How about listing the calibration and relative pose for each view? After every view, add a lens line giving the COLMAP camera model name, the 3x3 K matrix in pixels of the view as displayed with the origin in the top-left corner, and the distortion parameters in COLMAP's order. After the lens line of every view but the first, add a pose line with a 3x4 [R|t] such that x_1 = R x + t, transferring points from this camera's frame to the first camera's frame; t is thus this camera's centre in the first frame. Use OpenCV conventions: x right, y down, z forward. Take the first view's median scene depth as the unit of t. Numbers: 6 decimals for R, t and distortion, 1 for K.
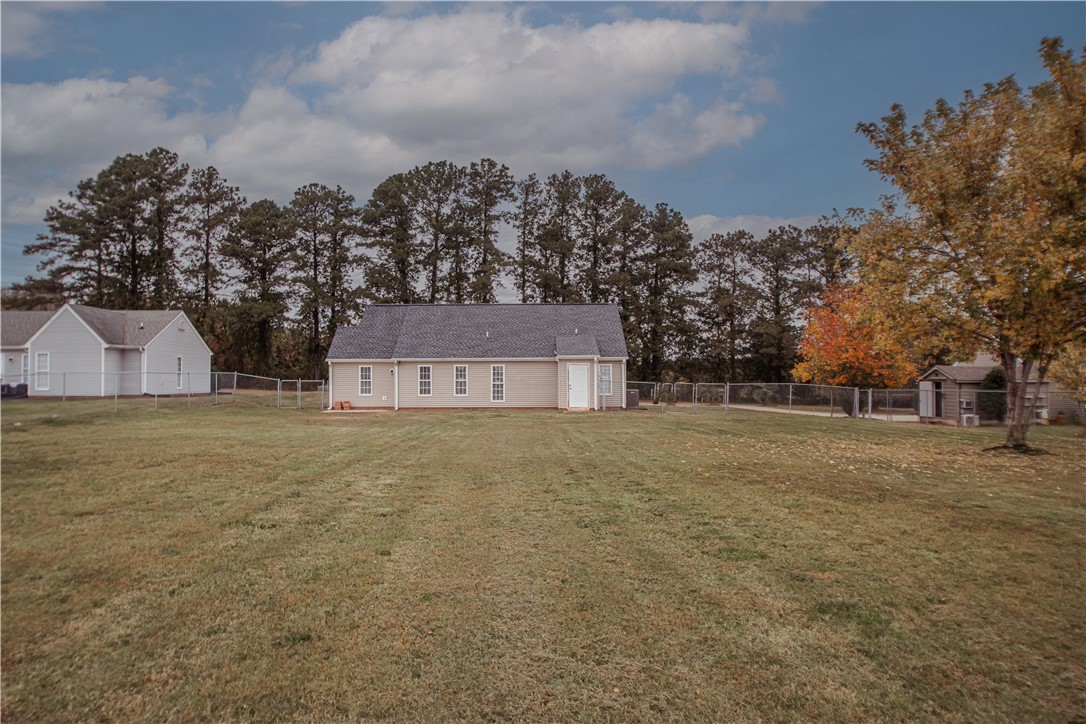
lens RADIAL K [[717.2, 0, 543.0], [0, 717.2, 362.0], [0, 0, 1]] dist [-0.036153, 0.000041]
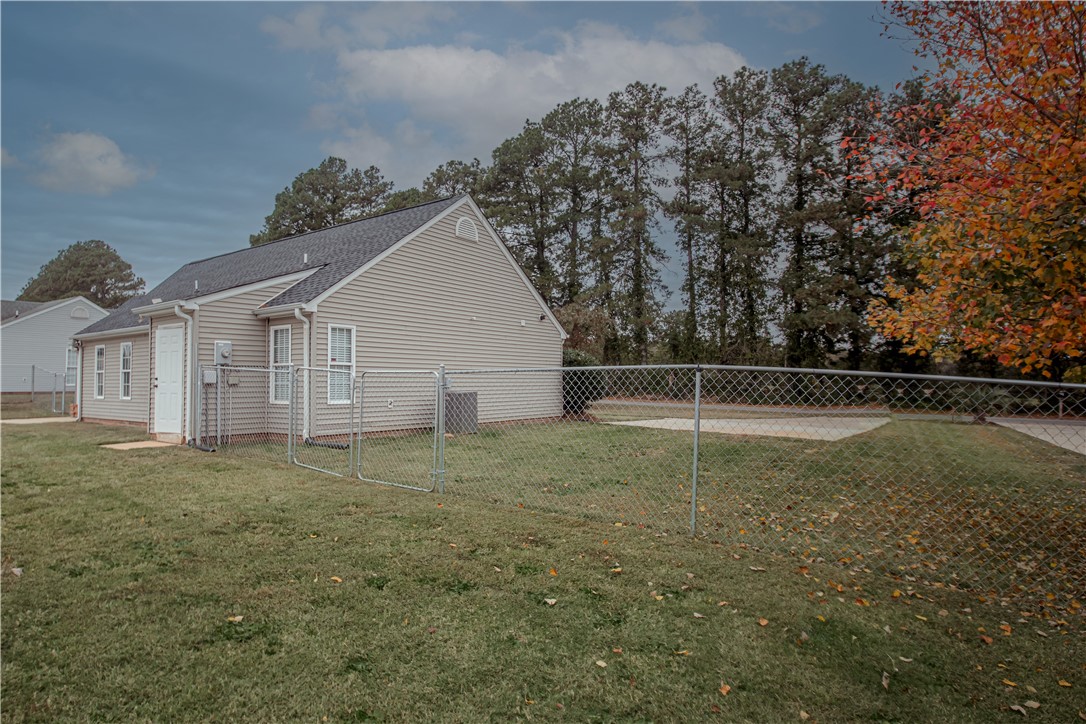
lens RADIAL K [[587.0, 0, 543.0], [0, 587.0, 362.0], [0, 0, 1]] dist [-0.022597, -0.001374]
pose [[0.800468, -0.021325, -0.598996, 0.222593], [0.021790, 0.999742, -0.006474, 0.015834], [0.598979, -0.007870, 0.800726, 0.468122]]
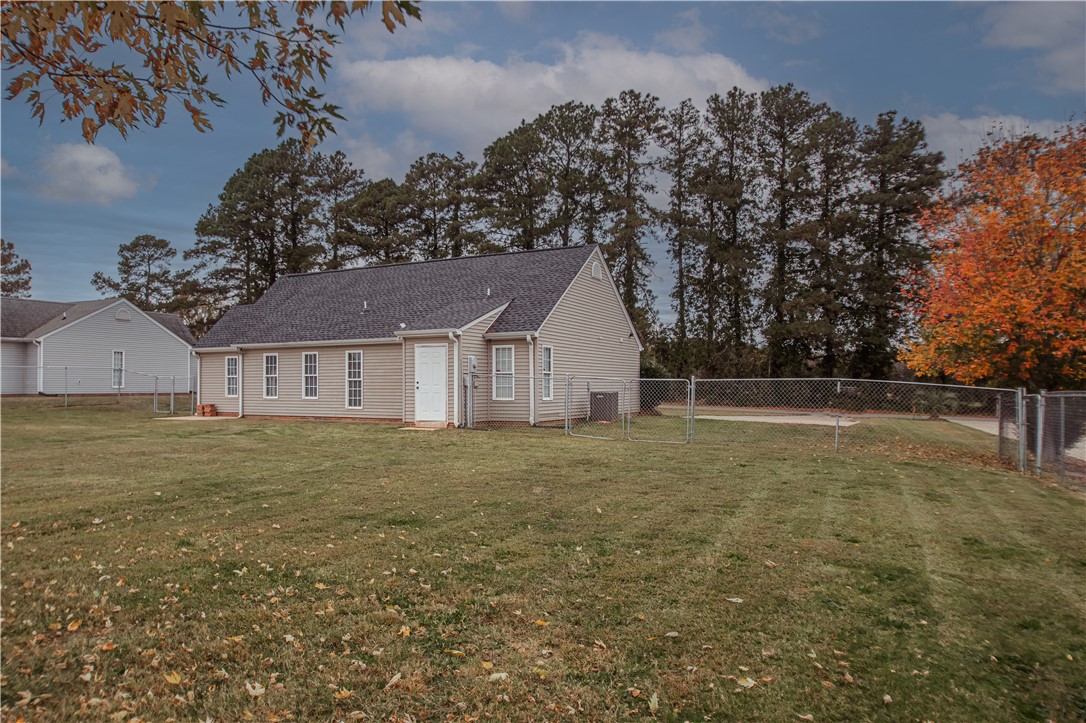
lens RADIAL K [[704.0, 0, 546.4], [0, 704.0, 383.1], [0, 0, 1]] dist [-0.032686, 0.001657]
pose [[0.882499, 0.001260, -0.470313, 0.211875], [0.013842, 0.999494, 0.028652, 0.009565], [0.470111, -0.031796, 0.882034, 0.297582]]
